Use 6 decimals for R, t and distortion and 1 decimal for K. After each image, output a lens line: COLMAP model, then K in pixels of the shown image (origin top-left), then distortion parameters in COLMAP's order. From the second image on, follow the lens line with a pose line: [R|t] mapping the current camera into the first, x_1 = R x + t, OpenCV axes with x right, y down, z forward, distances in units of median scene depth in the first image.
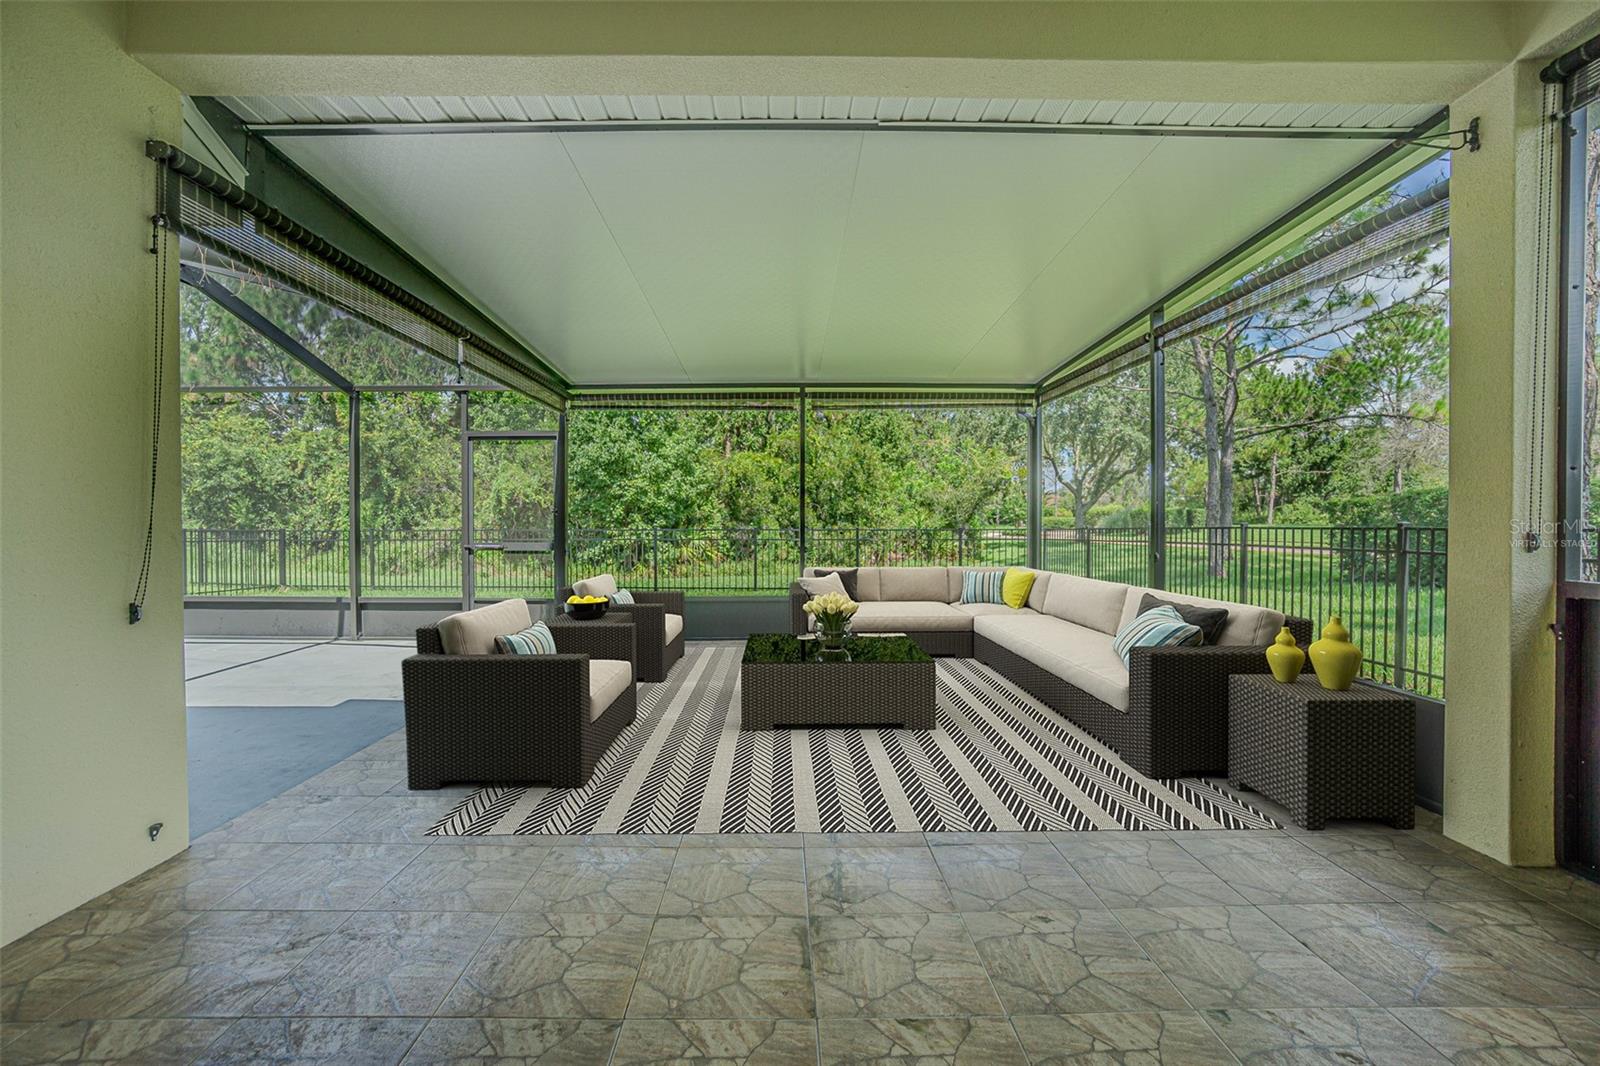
lens RADIAL K [[719.3, 0, 800.1], [0, 719.3, 526.4], [0, 0, 1]] dist [-0.004585, -0.000213]
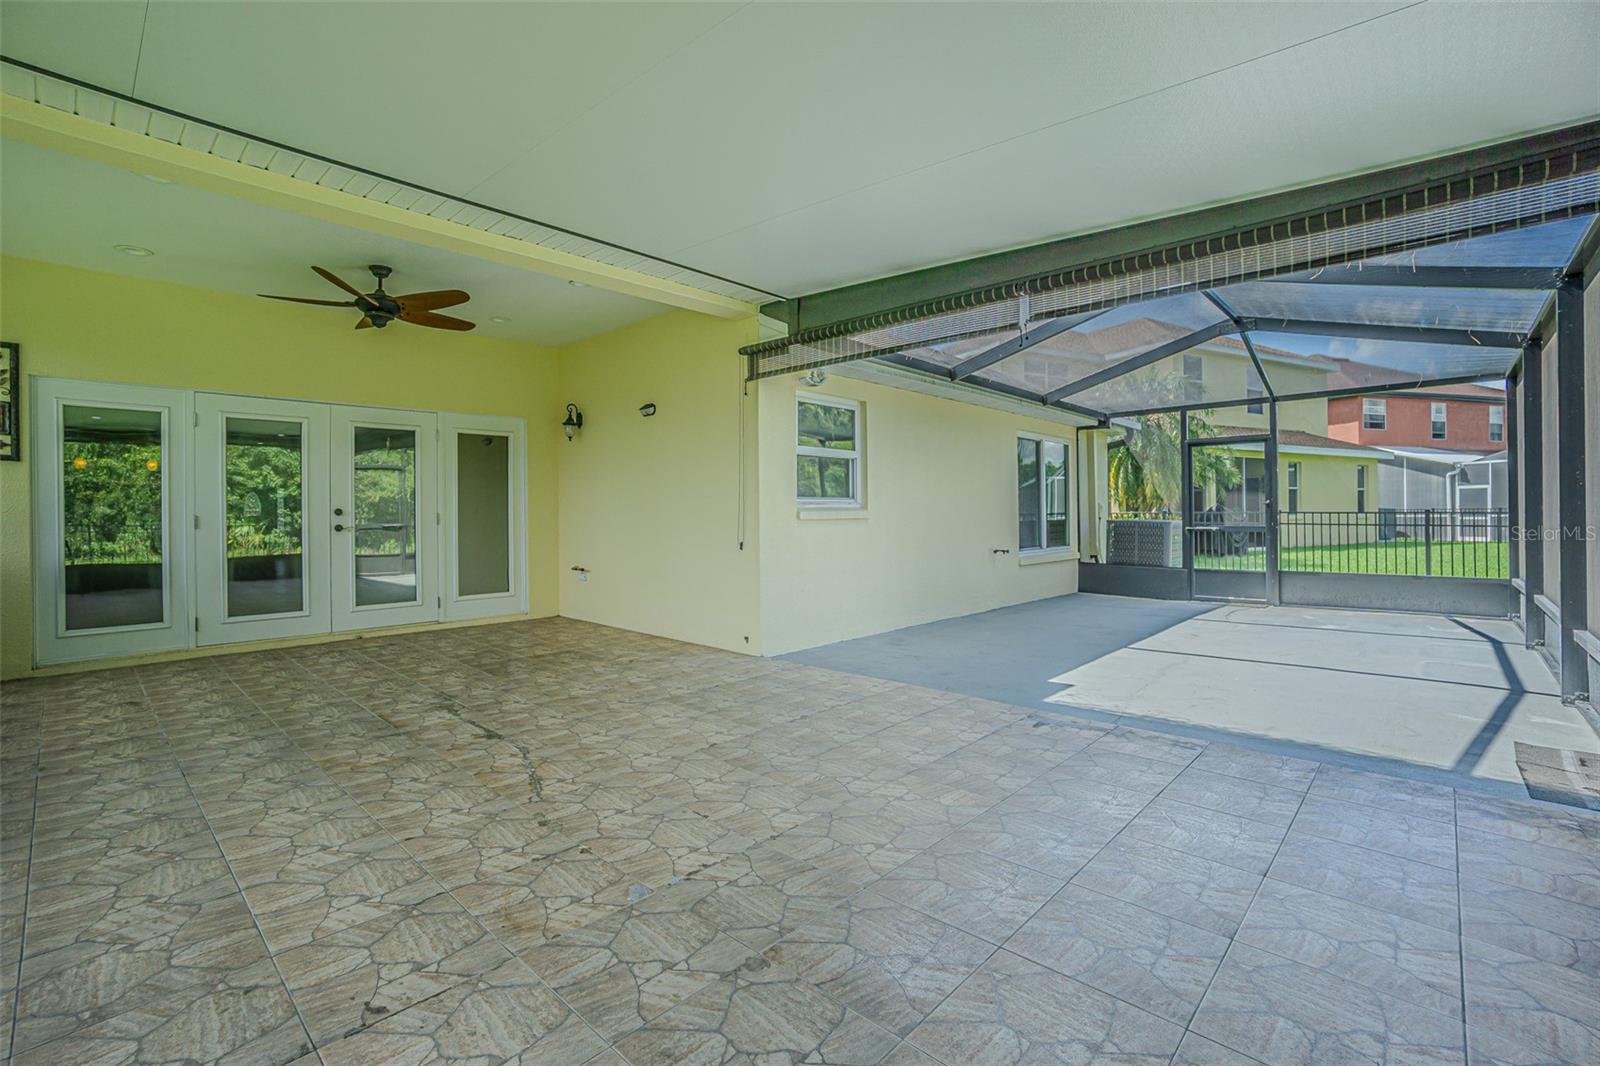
lens RADIAL K [[719.3, 0, 795.5], [0, 719.3, 522.2], [0, 0, 1]] dist [-0.004585, -0.000213]
pose [[-0.691921, 0.020276, -0.721688, 0.097456], [0.000804, 0.999627, 0.027314, -0.000365], [0.721973, 0.018319, -0.691679, 0.351606]]
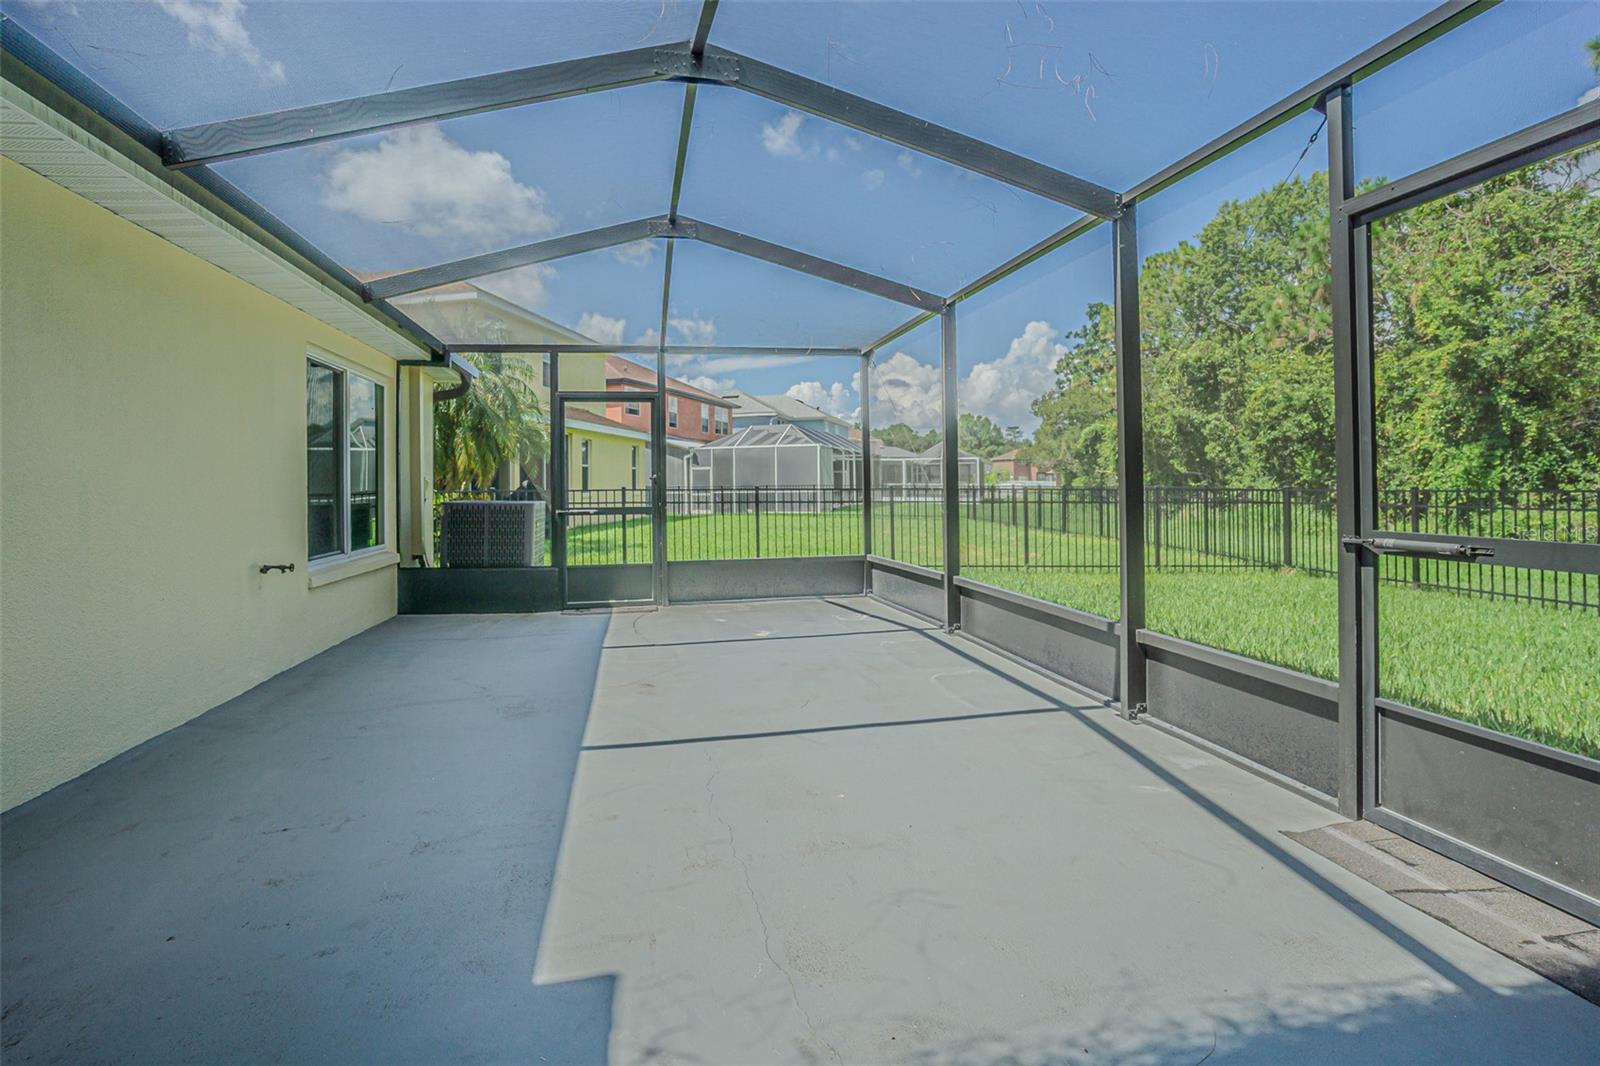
lens RADIAL K [[719.3, 0, 761.9], [0, 719.3, 470.4], [0, 0, 1]] dist [-0.004585, -0.000213]
pose [[0.174669, -0.016573, -0.984488, -0.071053], [-0.004859, 0.999832, -0.017693, 0.002190], [0.984615, 0.007874, 0.174559, 0.240407]]
